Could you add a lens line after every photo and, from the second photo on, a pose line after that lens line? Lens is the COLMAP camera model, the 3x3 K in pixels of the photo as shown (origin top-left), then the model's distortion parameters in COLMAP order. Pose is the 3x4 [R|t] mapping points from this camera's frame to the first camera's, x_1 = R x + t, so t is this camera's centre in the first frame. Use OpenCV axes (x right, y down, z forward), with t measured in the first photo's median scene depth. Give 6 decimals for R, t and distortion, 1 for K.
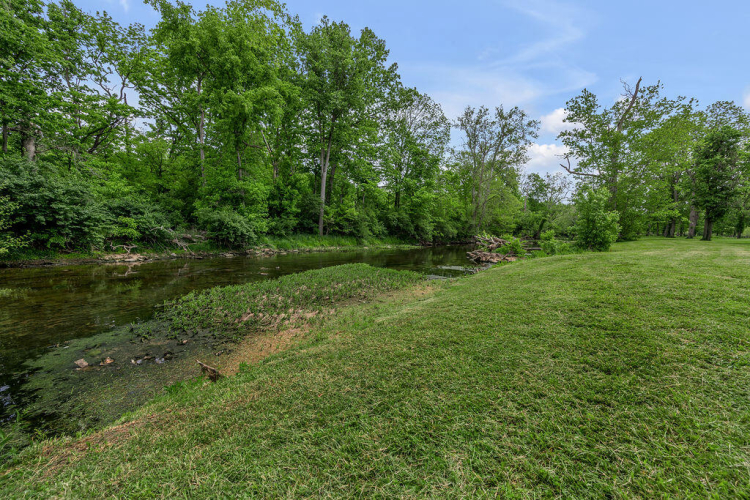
lens RADIAL K [[314.5, 0, 376.2], [0, 314.5, 249.5], [0, 0, 1]] dist [0.010466, 0.000449]
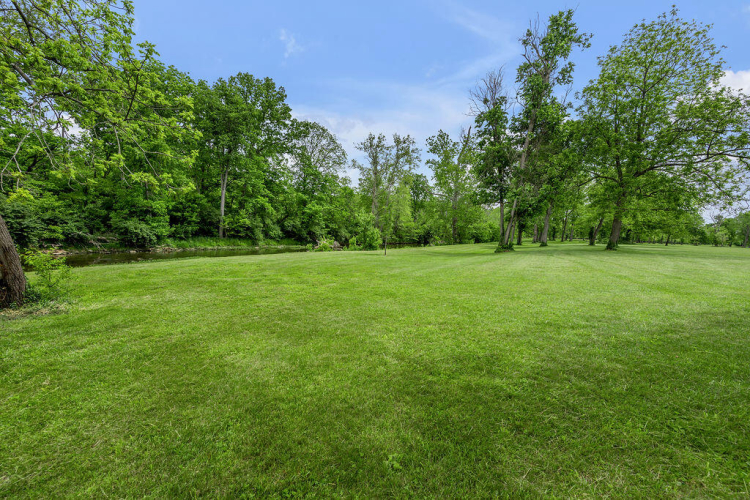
lens RADIAL K [[314.5, 0, 374.4], [0, 314.5, 248.9], [0, 0, 1]] dist [0.010466, 0.000449]
pose [[0.995592, 0.007288, 0.093511, 0.446542], [-0.006904, 0.999966, -0.004436, 0.003809], [-0.093540, 0.003770, 0.995608, -0.495873]]
